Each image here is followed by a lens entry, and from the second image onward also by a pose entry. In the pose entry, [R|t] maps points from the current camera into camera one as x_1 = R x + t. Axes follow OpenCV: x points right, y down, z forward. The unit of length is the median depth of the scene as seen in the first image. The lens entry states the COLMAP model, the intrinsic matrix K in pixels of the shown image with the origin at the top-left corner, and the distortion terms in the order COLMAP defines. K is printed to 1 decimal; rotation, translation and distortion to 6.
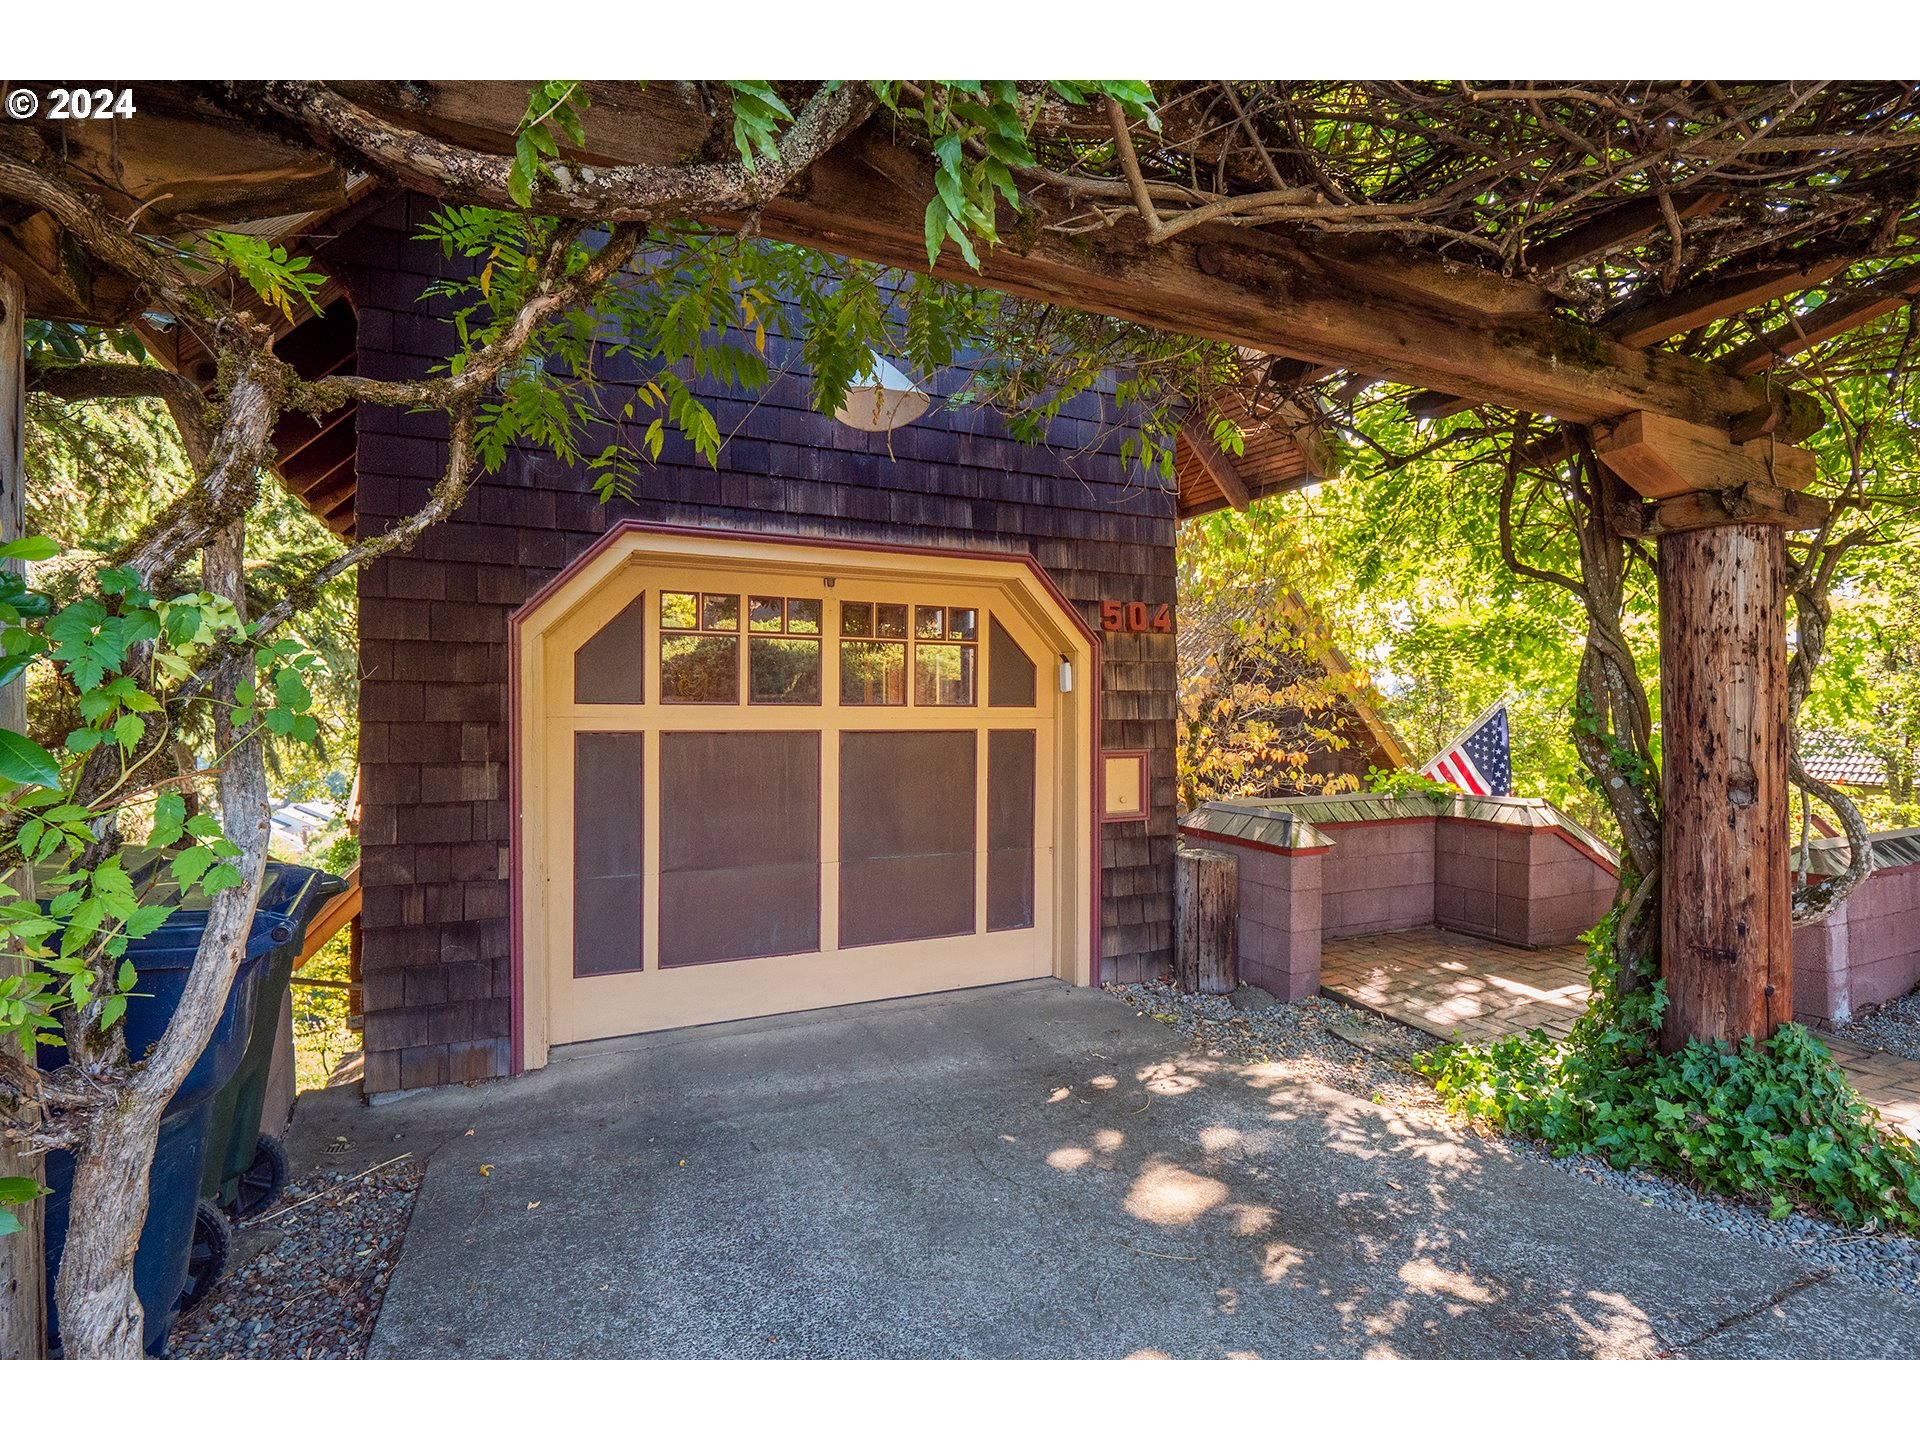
lens RADIAL K [[934.5, 0, 959.3], [0, 934.5, 718.6], [0, 0, 1]] dist [-0.006563, -0.005272]
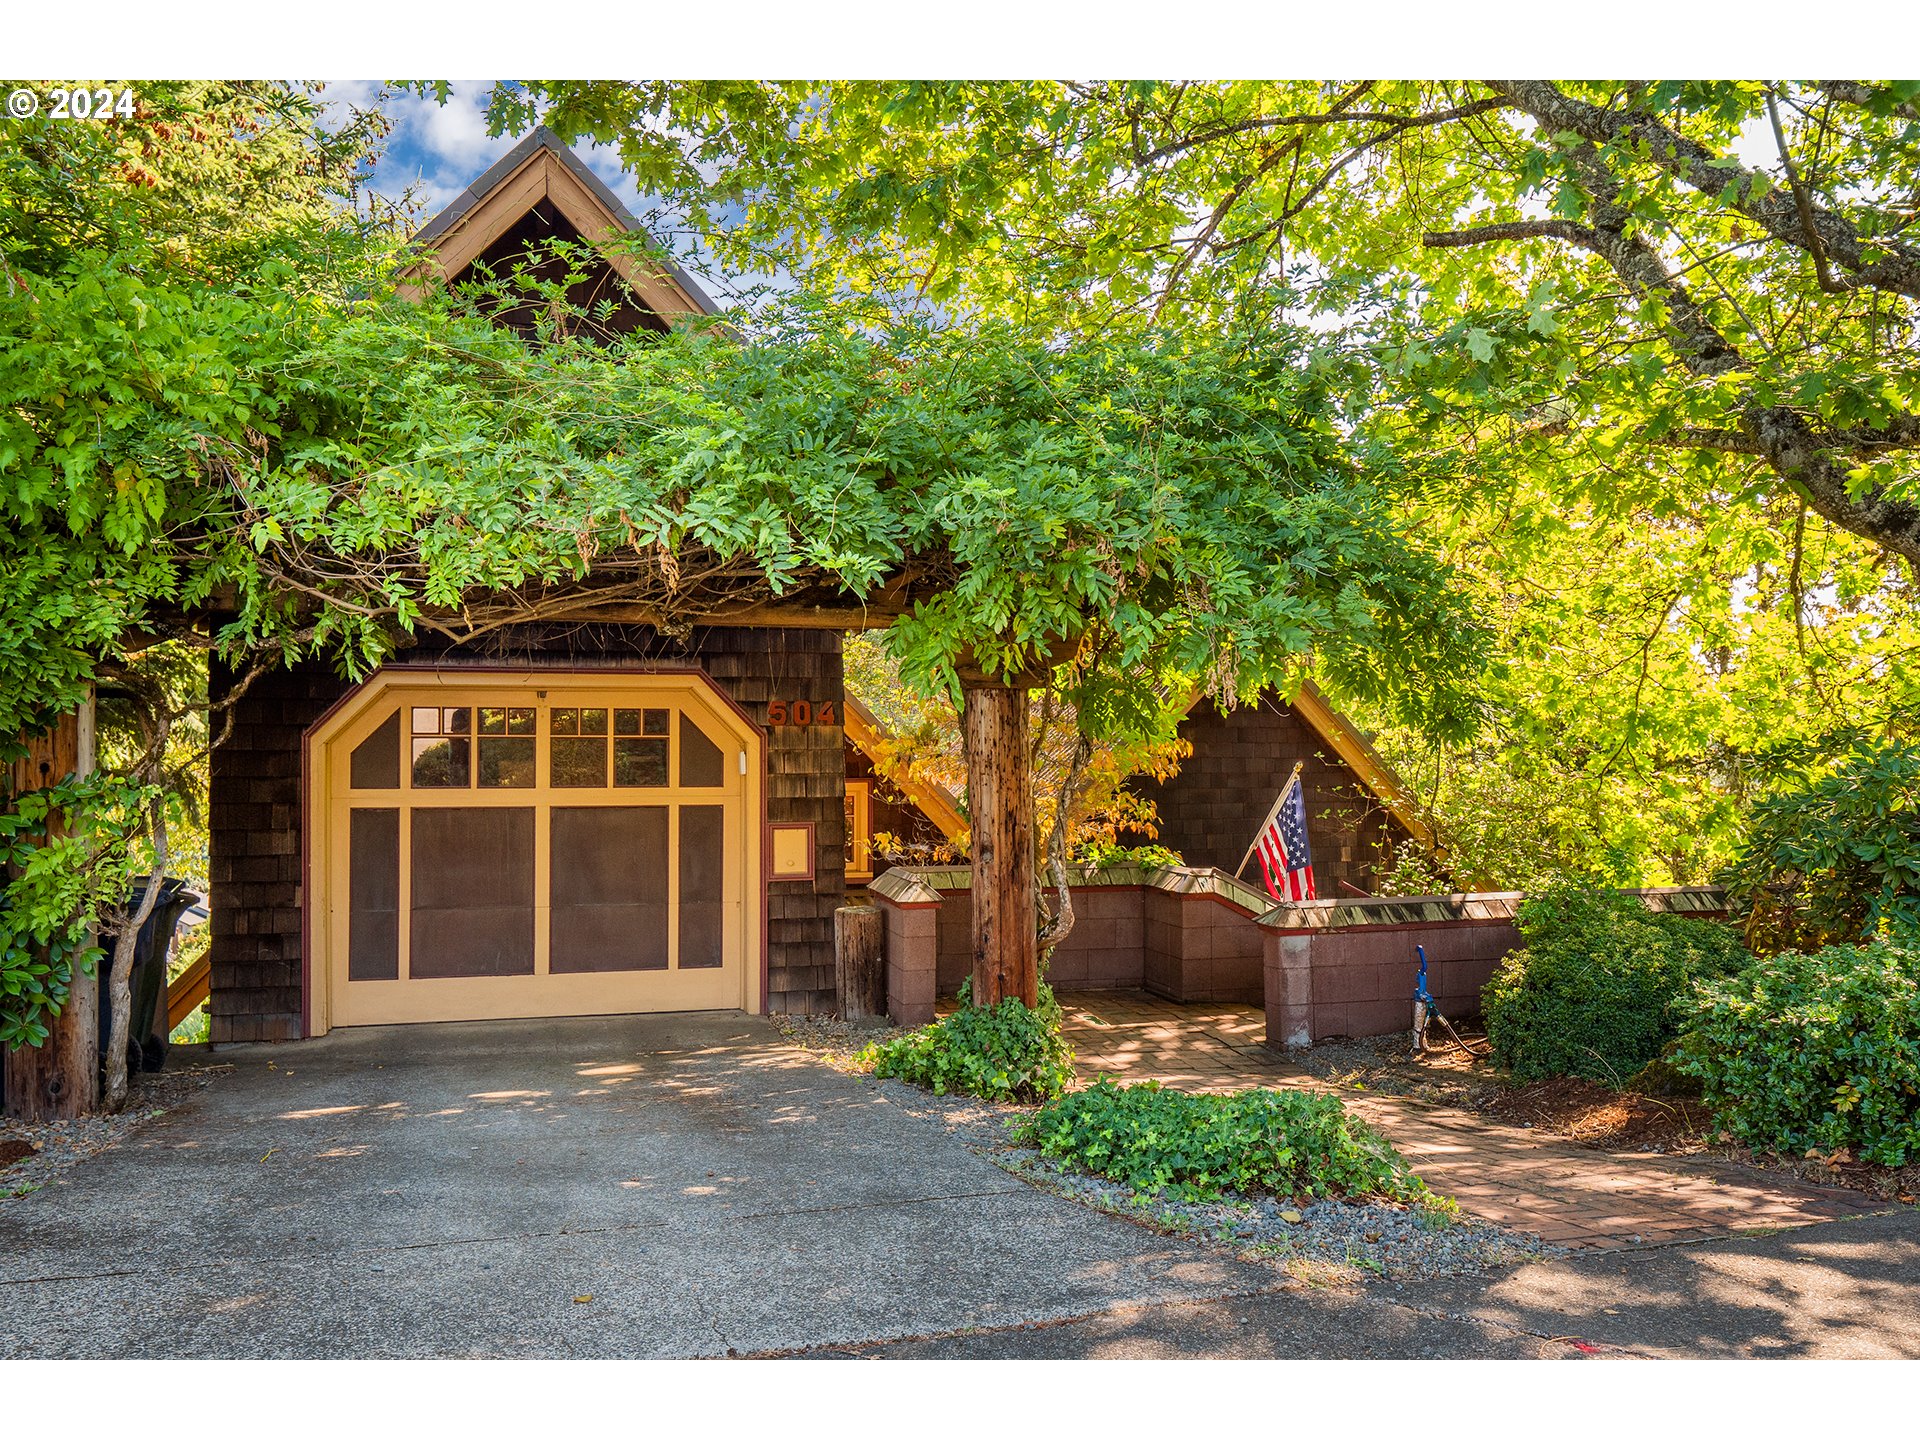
lens RADIAL K [[1620.2, 0, 959.6], [0, 1620.2, 723.4], [0, 0, 1]] dist [0.008317, -0.004633]
pose [[0.986424, -0.003920, -0.164173, 0.819850], [0.000618, 0.999797, -0.020158, -0.058487], [0.164218, 0.019783, 0.986226, -1.164329]]
